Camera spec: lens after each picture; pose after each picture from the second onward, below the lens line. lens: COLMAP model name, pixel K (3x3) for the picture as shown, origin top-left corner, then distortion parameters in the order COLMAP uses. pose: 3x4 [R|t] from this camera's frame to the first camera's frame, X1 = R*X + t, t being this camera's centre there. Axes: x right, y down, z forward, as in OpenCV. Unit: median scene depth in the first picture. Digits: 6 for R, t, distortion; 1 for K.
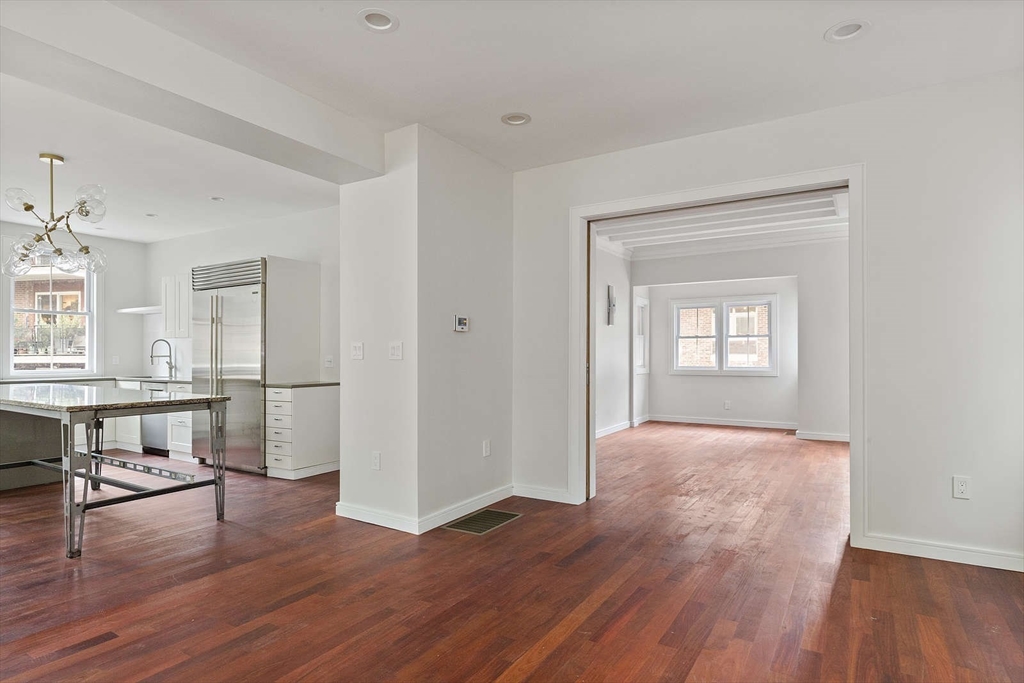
lens RADIAL K [[561.2, 0, 513.1], [0, 561.2, 352.4], [0, 0, 1]] dist [0.005362, 0.000470]
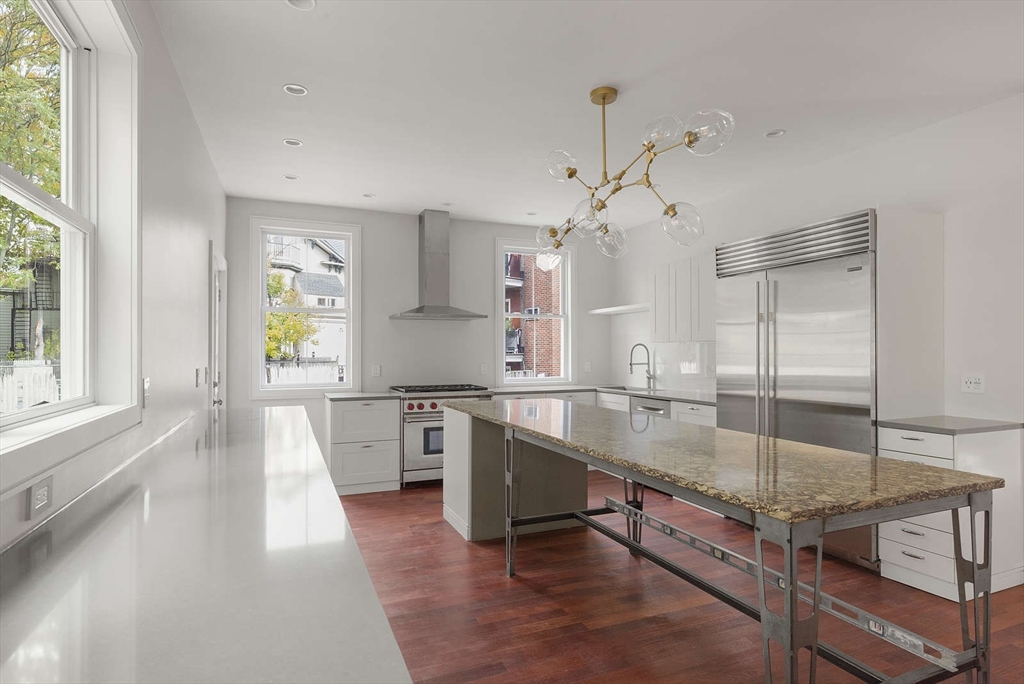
lens RADIAL K [[561.2, 0, 513.1], [0, 561.2, 352.9], [0, 0, 1]] dist [0.005362, 0.000470]
pose [[0.814955, 0.002975, -0.579516, -0.384581], [-0.000420, 0.999990, 0.004543, -0.017186], [0.579524, -0.003459, 0.814948, 0.272227]]
